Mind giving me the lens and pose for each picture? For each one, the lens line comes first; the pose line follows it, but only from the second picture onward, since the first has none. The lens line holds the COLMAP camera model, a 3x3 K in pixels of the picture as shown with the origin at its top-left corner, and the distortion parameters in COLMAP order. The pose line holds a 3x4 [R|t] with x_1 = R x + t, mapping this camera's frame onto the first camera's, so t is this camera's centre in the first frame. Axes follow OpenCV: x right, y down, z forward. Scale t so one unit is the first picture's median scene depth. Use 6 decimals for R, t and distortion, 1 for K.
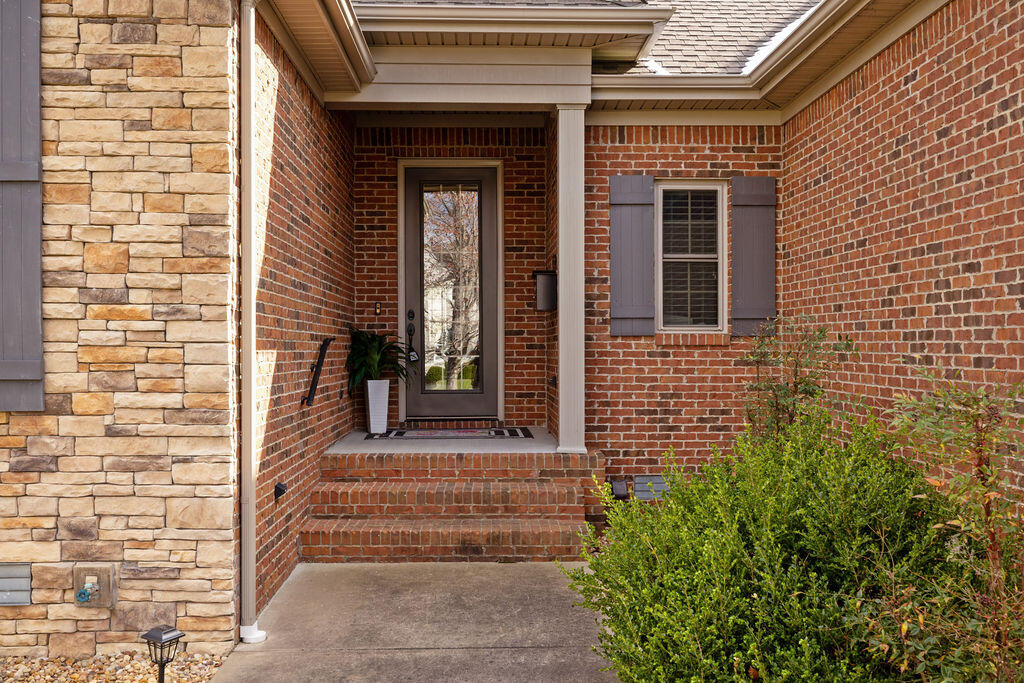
lens RADIAL K [[996.8, 0, 510.9], [0, 996.8, 341.5], [0, 0, 1]] dist [0.010302, 0.000000]
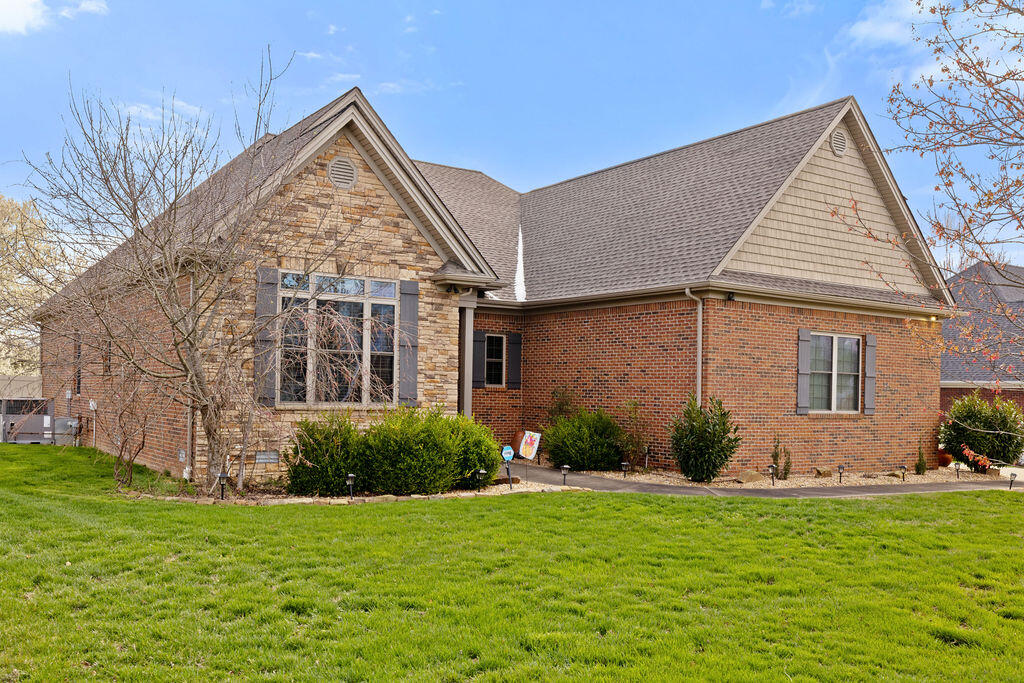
lens RADIAL K [[925.4, 0, 512.5], [0, 925.4, 342.7], [0, 0, 1]] dist [-0.001072, -0.000020]
pose [[0.848133, 0.047477, 0.527652, -1.256157], [-0.023824, 0.998387, -0.051539, -0.000289], [-0.529248, 0.031141, 0.847896, -1.349639]]
